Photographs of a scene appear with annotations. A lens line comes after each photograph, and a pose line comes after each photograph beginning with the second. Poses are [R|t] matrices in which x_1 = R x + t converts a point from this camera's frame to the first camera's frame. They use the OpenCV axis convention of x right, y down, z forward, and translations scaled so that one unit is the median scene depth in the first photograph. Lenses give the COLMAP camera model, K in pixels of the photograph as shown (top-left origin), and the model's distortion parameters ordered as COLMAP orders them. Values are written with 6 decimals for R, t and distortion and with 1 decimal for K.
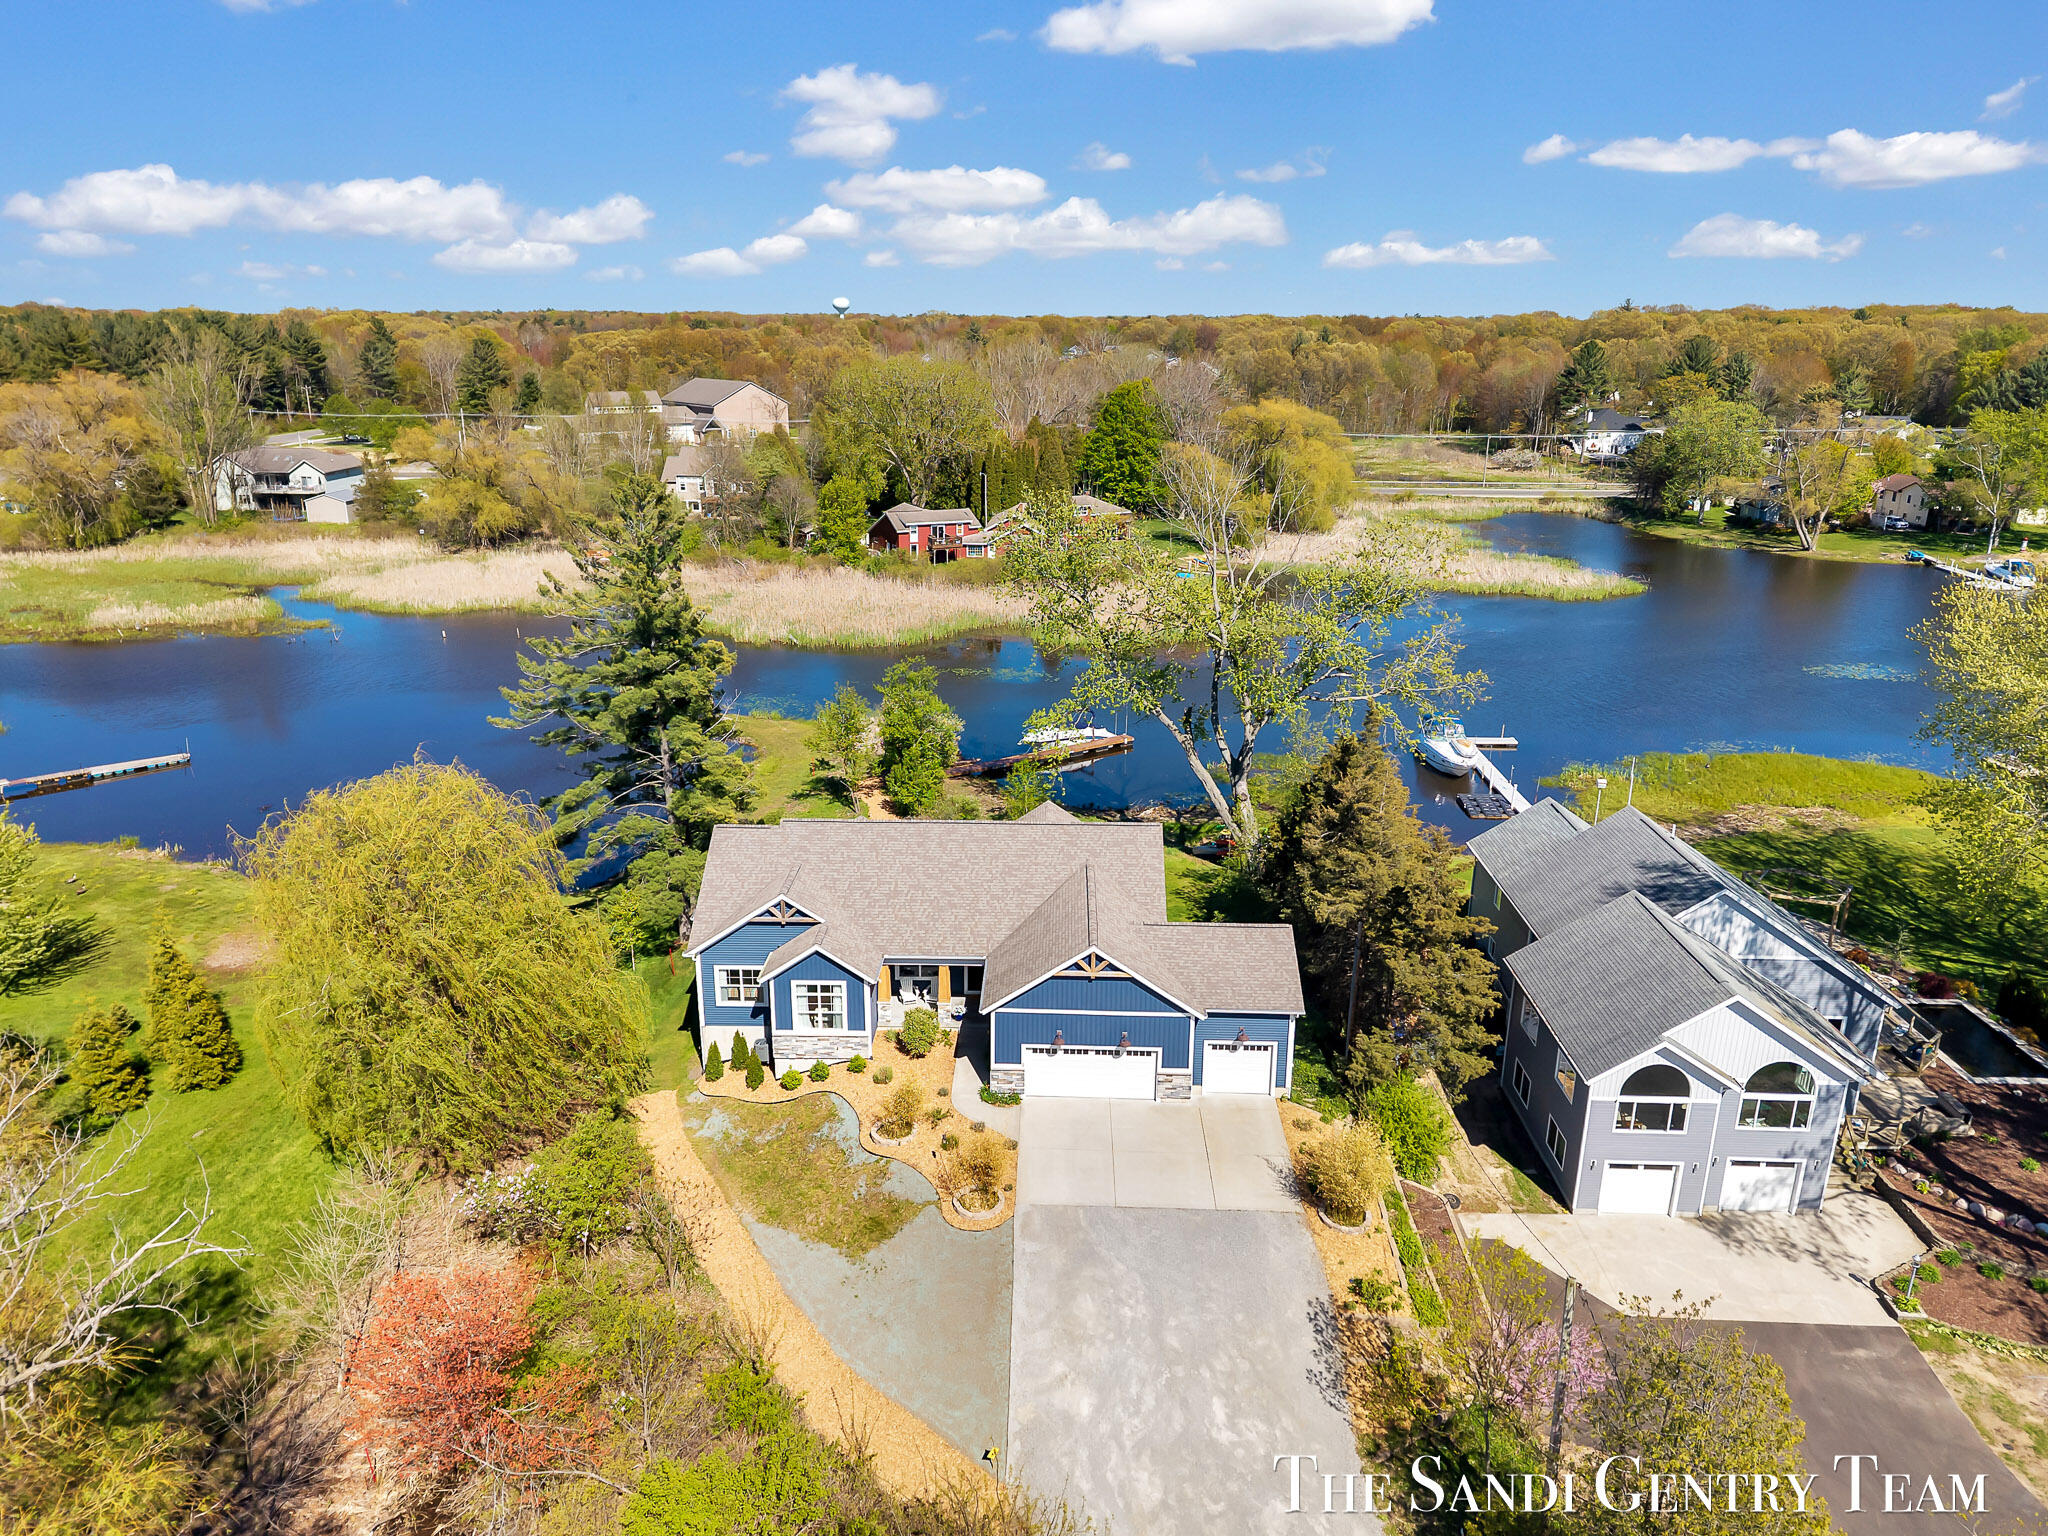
lens RADIAL K [[1379.3, 0, 1024.0], [0, 1379.3, 768.0], [0, 0, 1]] dist [0.038804, -0.048278]
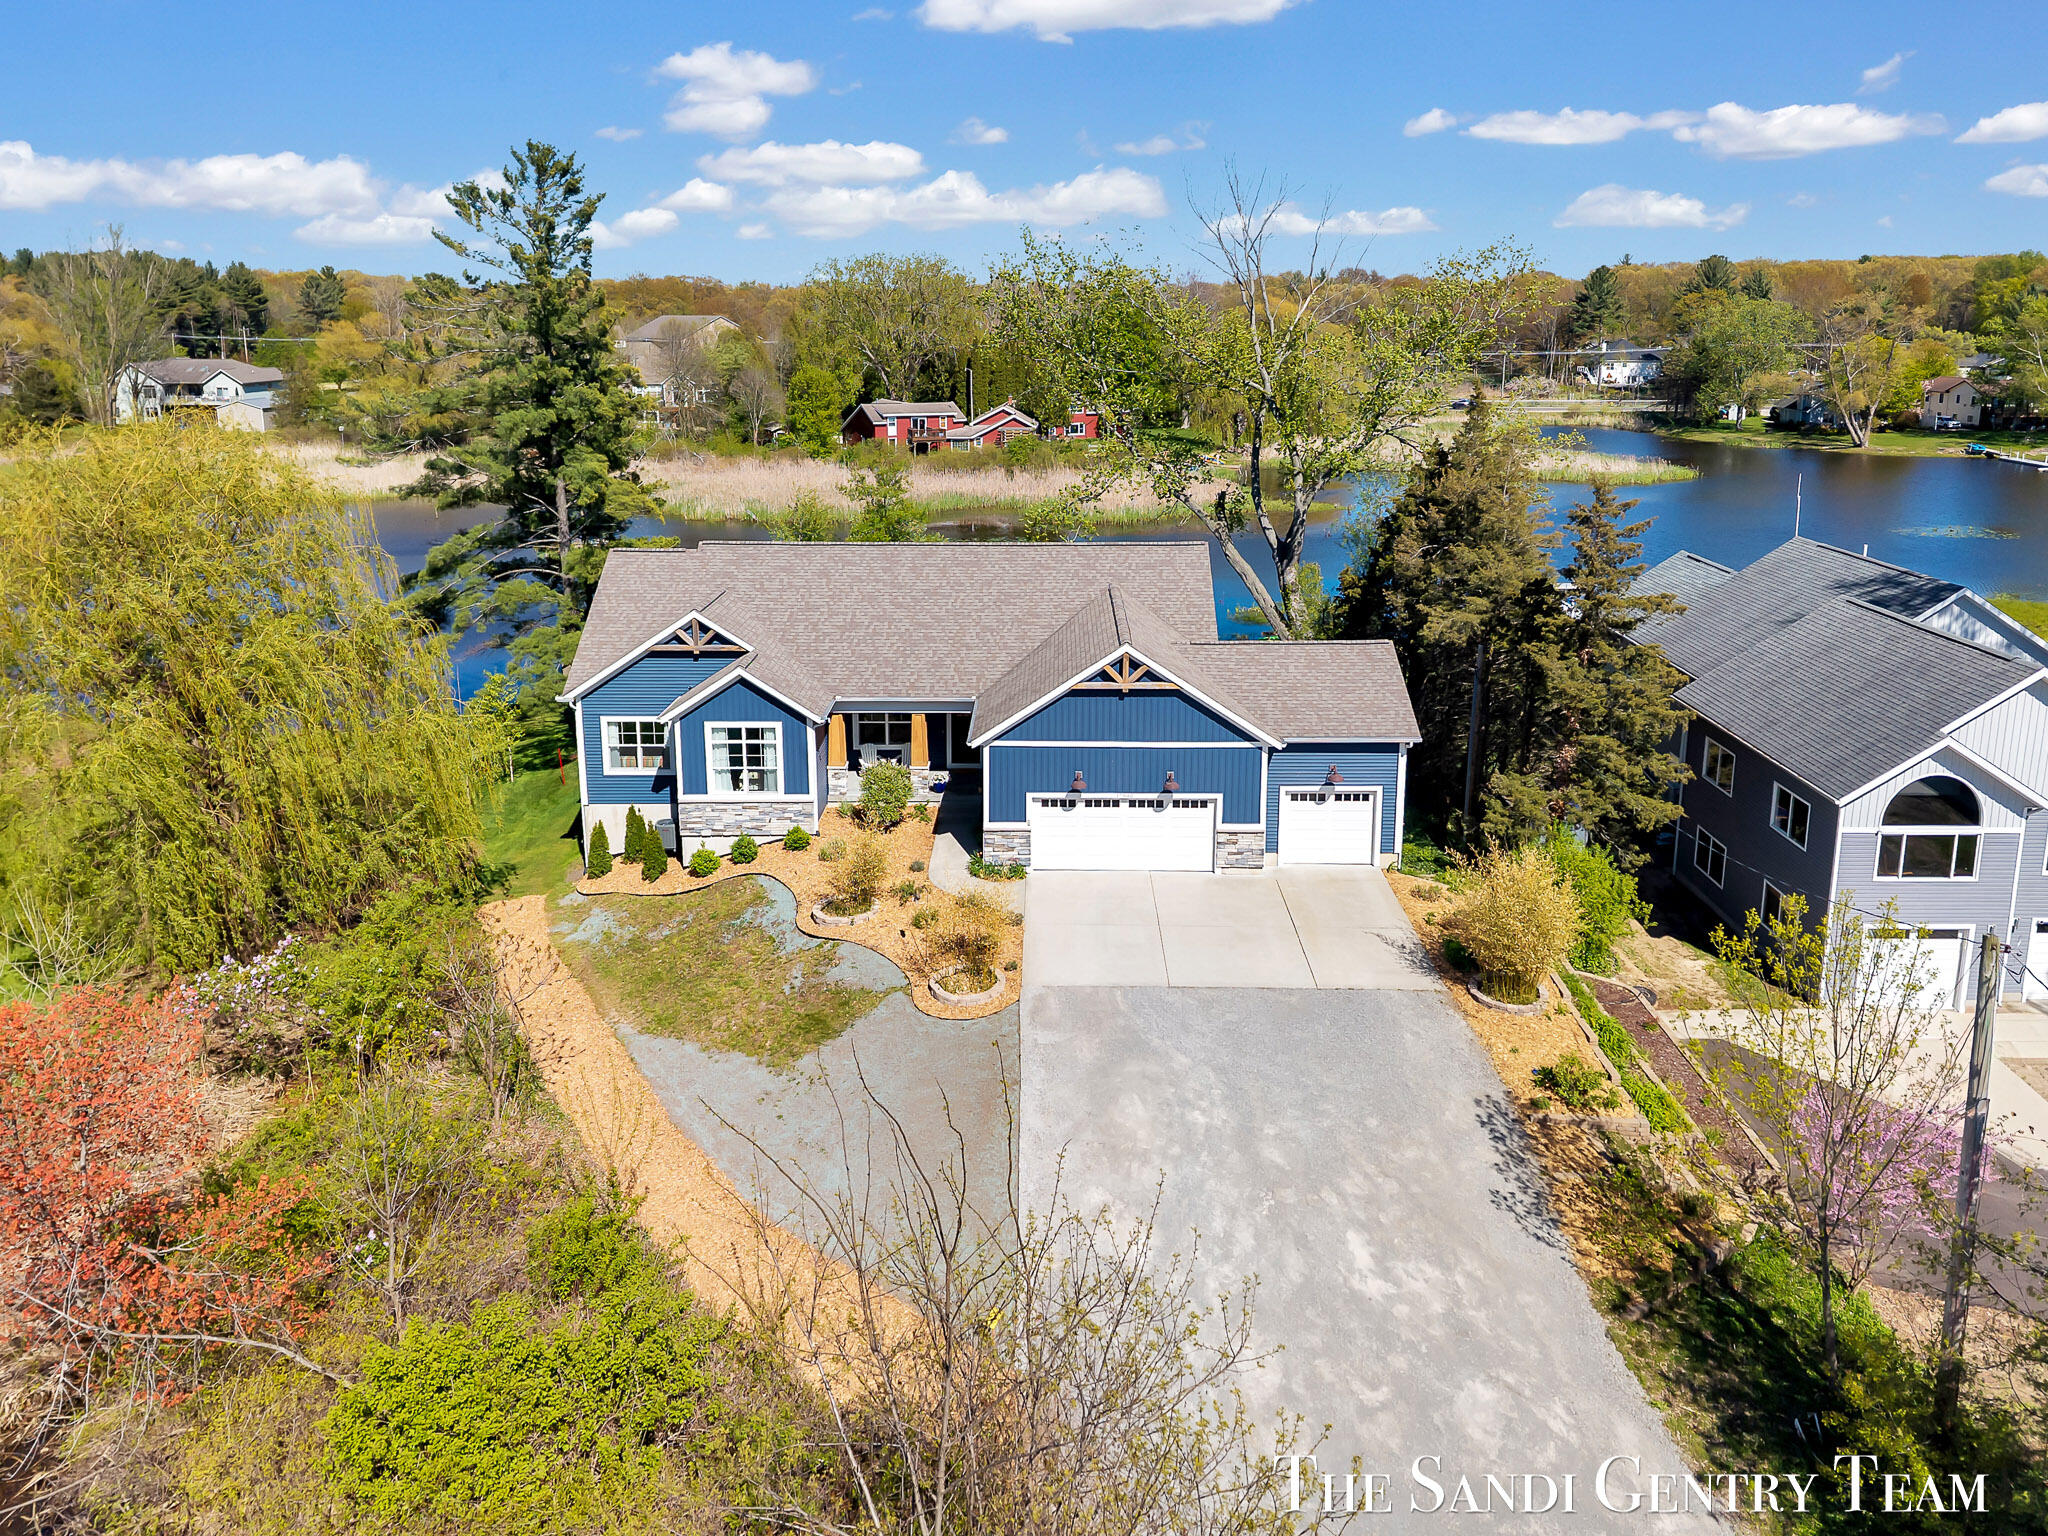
lens RADIAL K [[1425.9, 0, 1052.3], [0, 1425.9, 644.1], [0, 0, 1]] dist [0.067571, -0.102833]
pose [[0.999562, -0.009462, 0.028045, -0.007677], [0.011816, 0.996311, -0.085000, 0.174231], [-0.027137, 0.085294, 0.995986, 0.242367]]
